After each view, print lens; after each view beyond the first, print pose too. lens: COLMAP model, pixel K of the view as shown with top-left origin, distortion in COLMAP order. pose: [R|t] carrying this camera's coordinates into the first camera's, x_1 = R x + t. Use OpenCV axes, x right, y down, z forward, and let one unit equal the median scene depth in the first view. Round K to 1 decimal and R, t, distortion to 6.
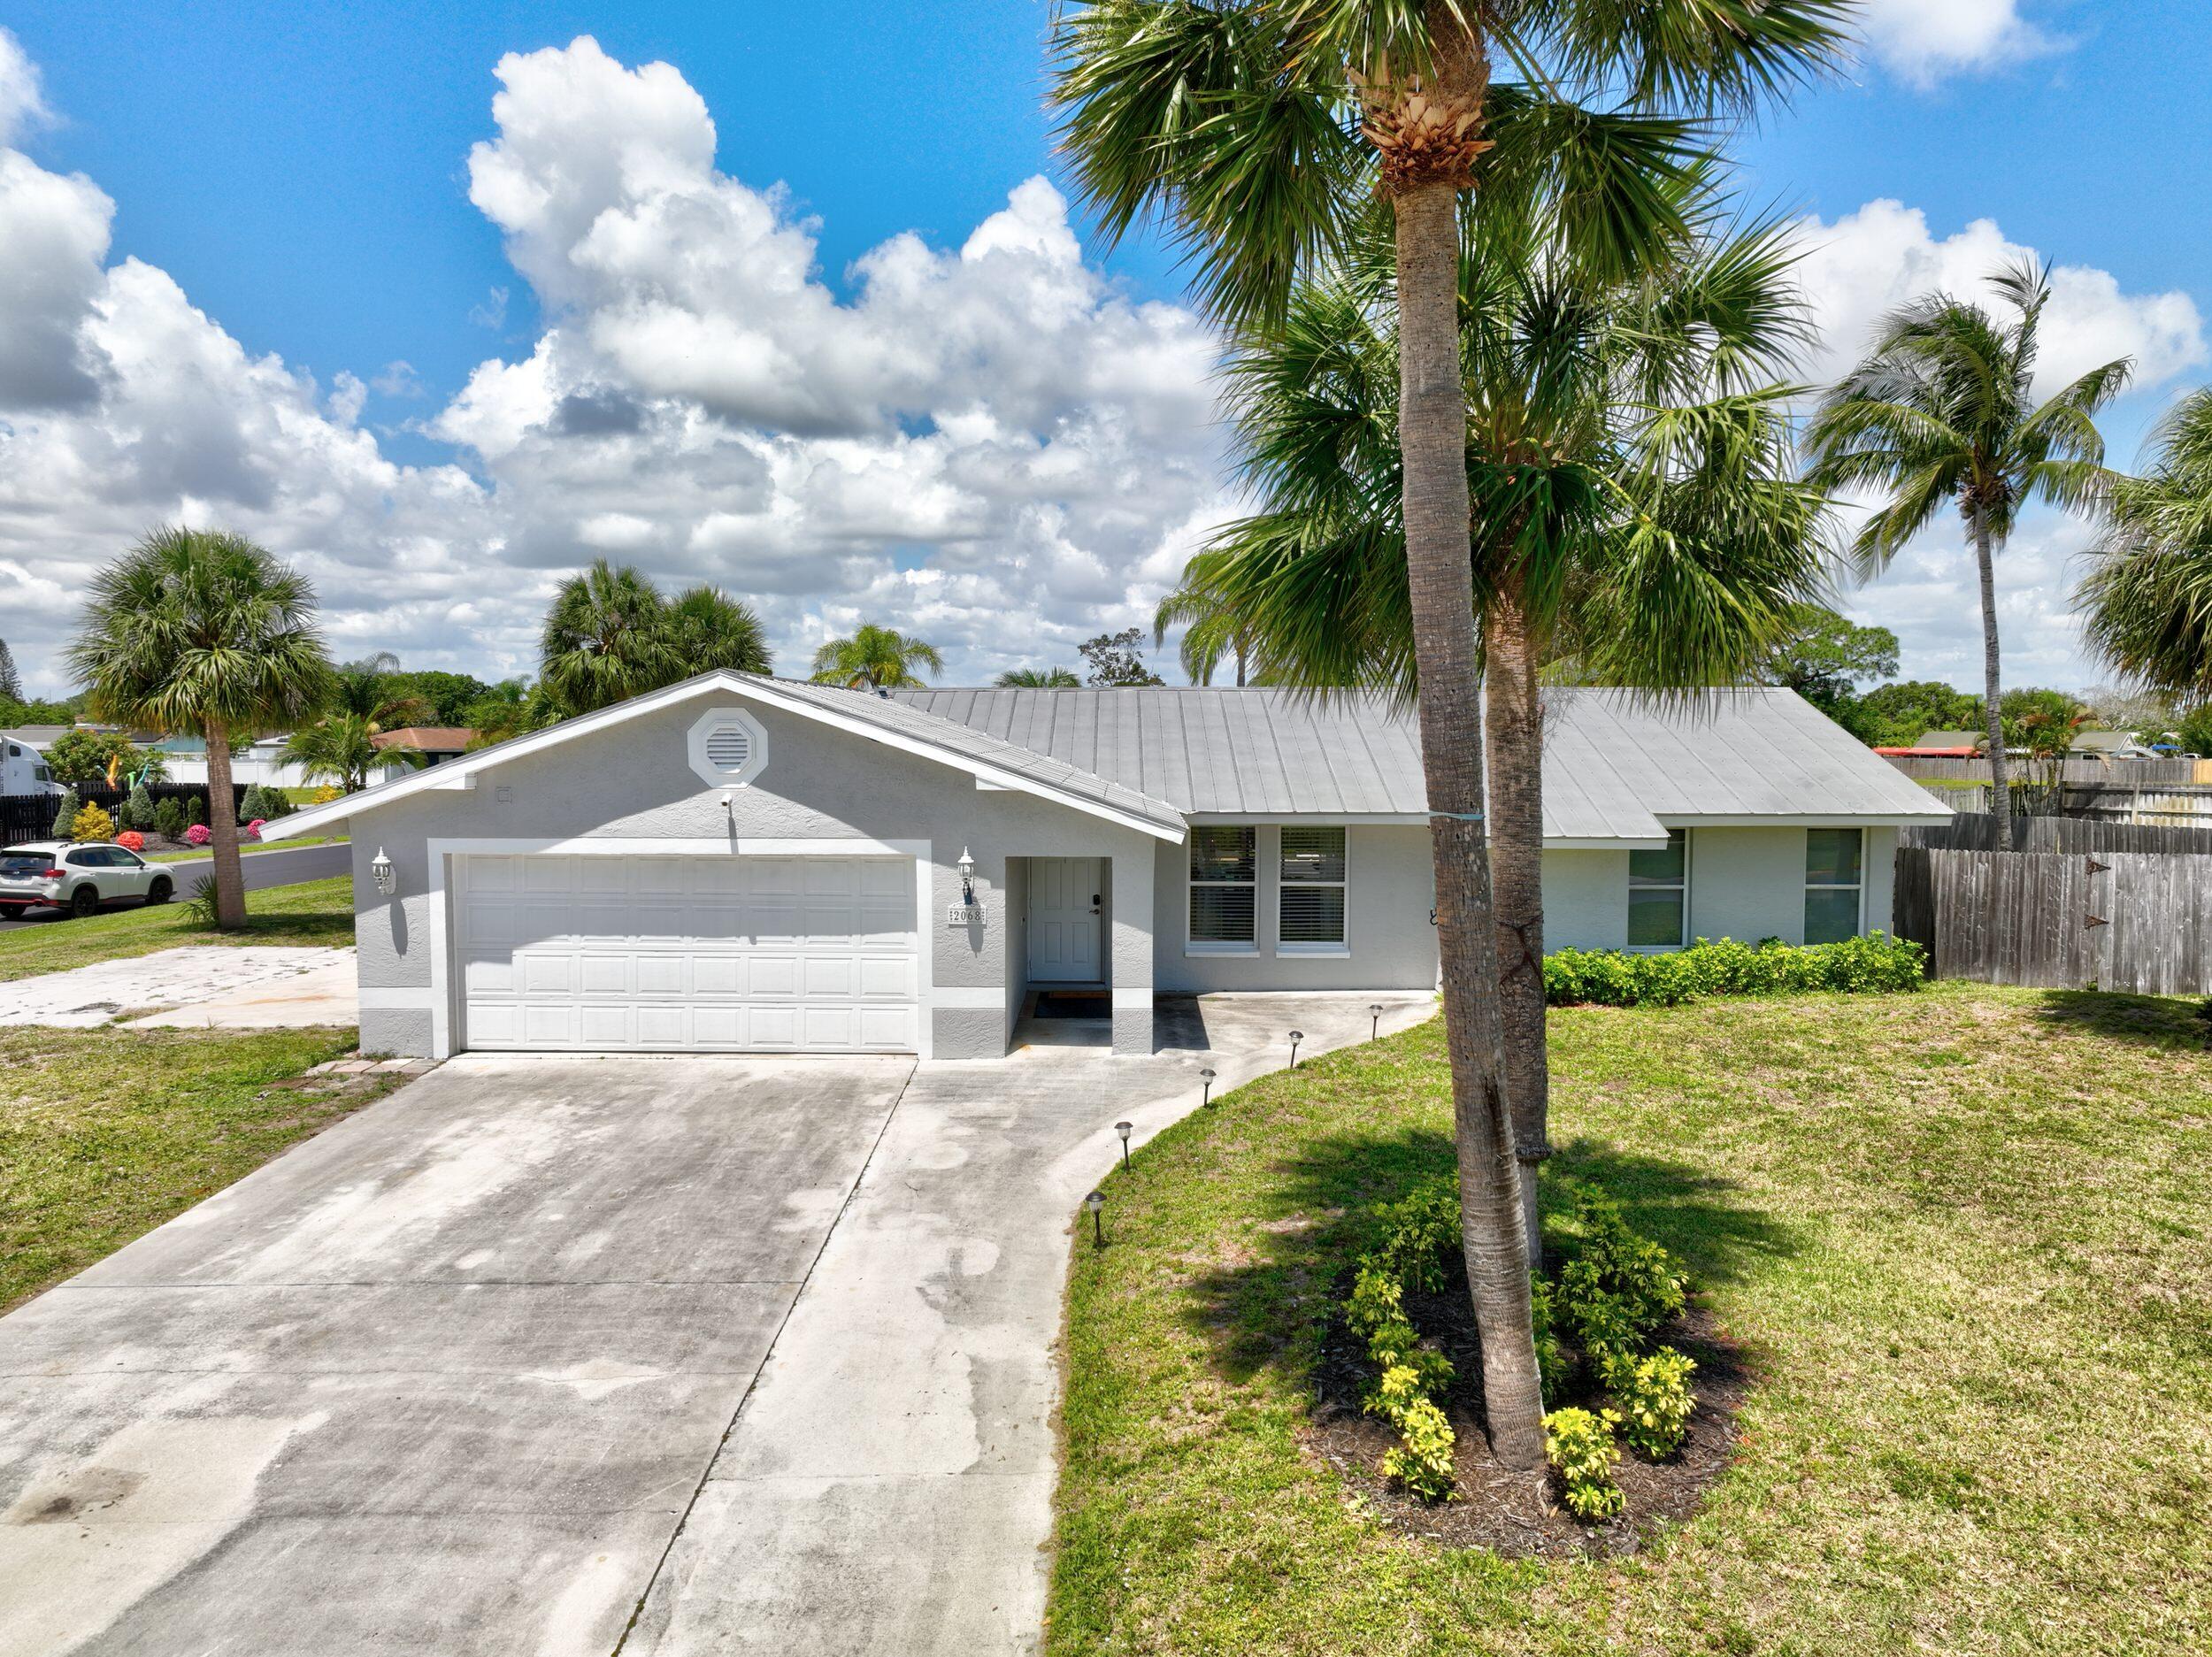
lens RADIAL K [[1559.8, 0, 1107.9], [0, 1559.8, 830.8], [0, 0, 1]] dist [0.000668, 0.013468]
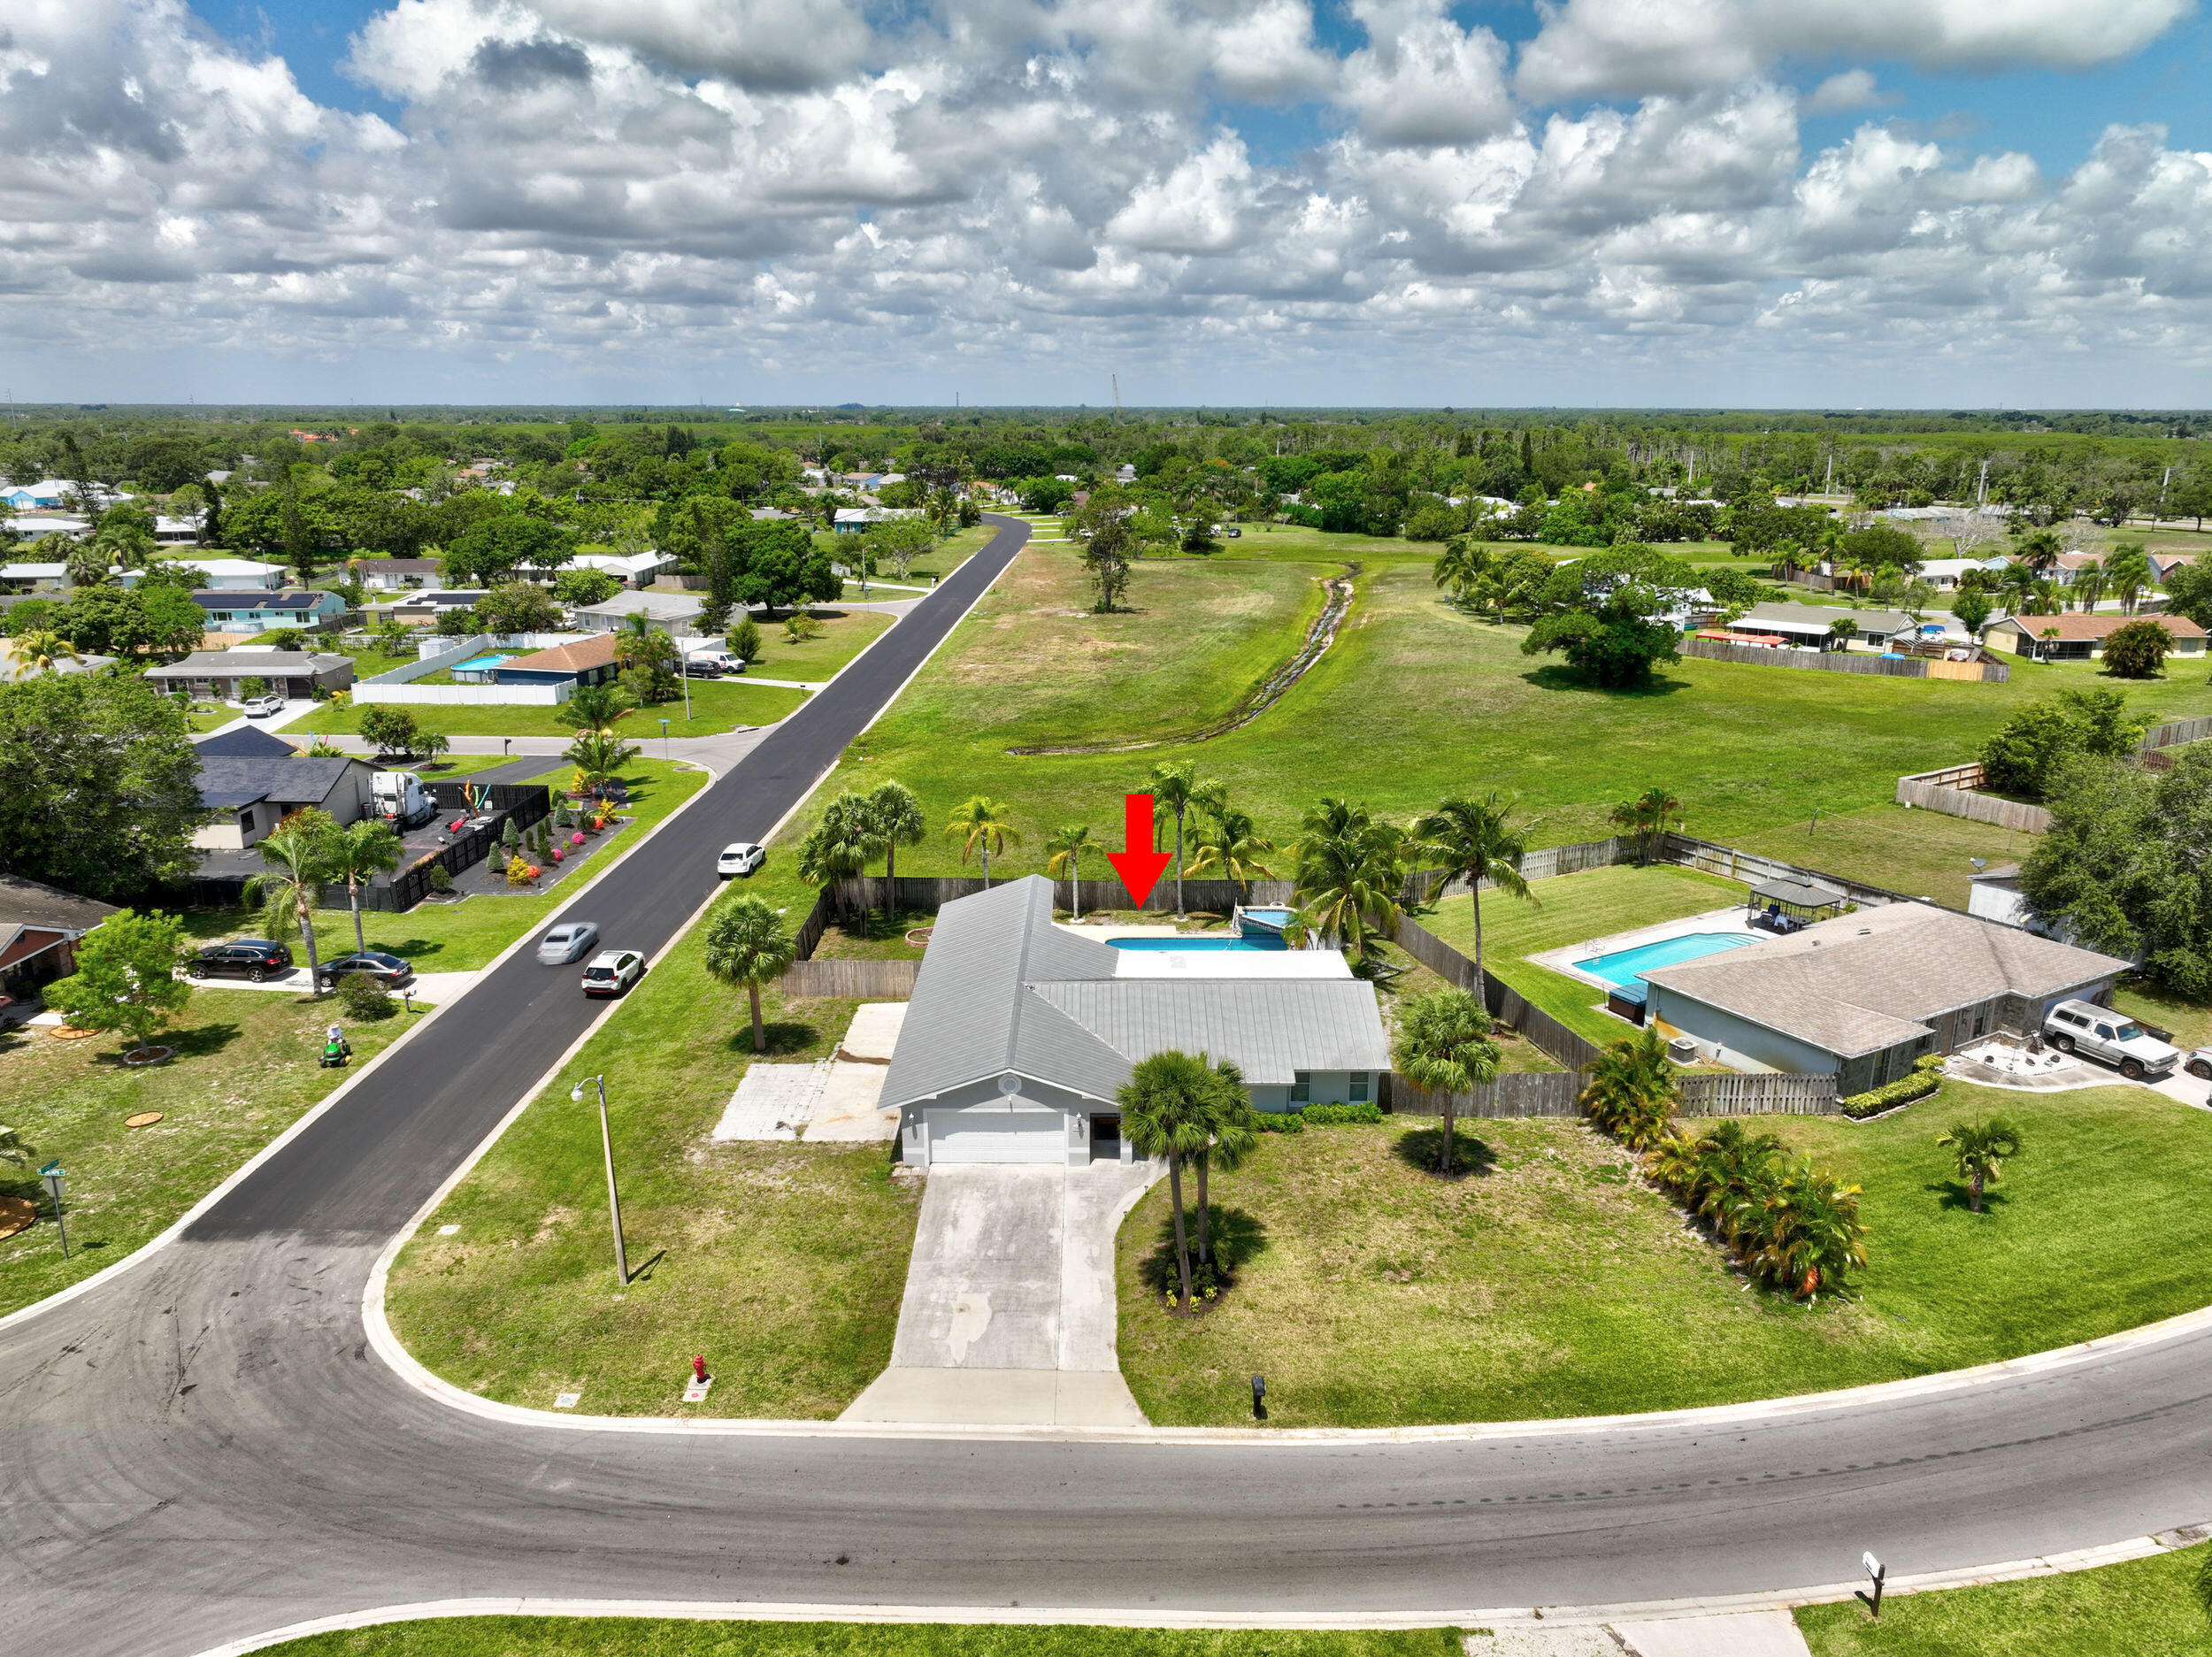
lens RADIAL K [[1559.8, 0, 1107.9], [0, 1559.8, 830.8], [0, 0, 1]] dist [0.000668, 0.013468]
pose [[0.999904, -0.003783, 0.013307, -0.089657], [0.001009, 0.979266, 0.202574, -1.685401], [-0.013798, -0.202542, 0.979176, -2.944529]]
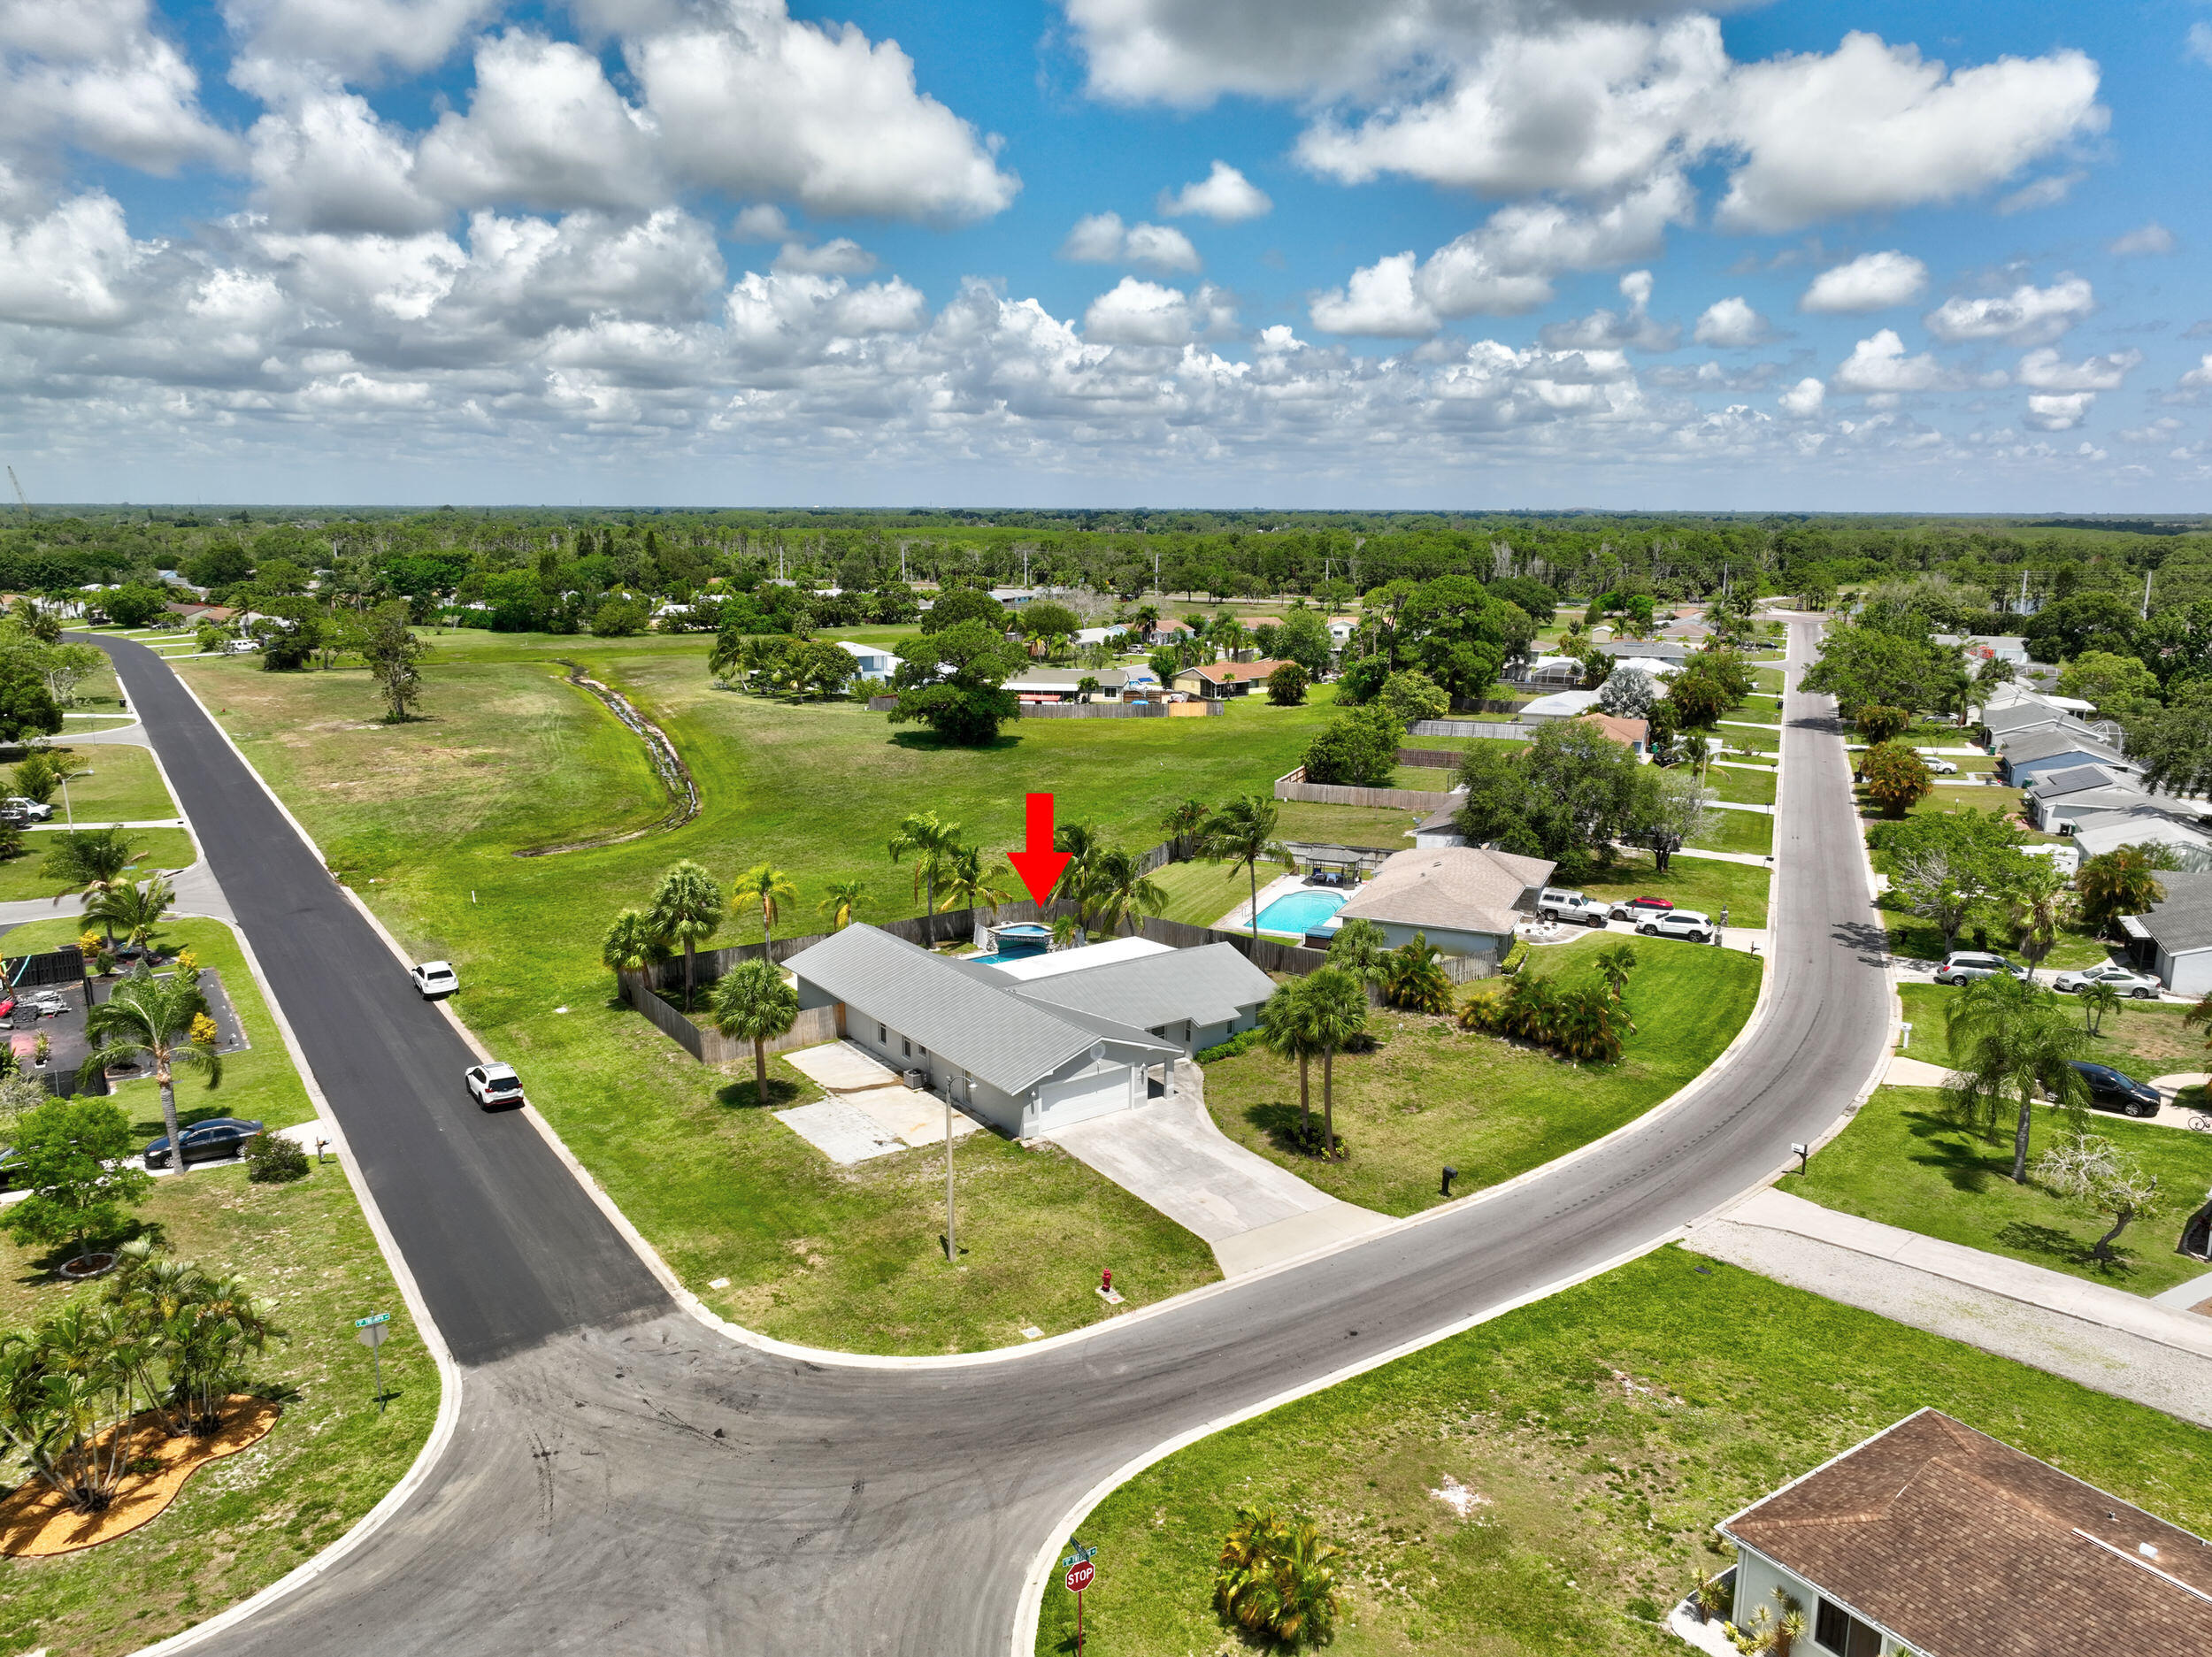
lens RADIAL K [[1559.8, 0, 1107.9], [0, 1559.8, 830.8], [0, 0, 1]] dist [0.000668, 0.013468]
pose [[0.806549, -0.121608, 0.578524, -3.412561], [0.036844, 0.987051, 0.156116, -1.715048], [-0.590017, -0.104601, 0.800586, -3.112354]]
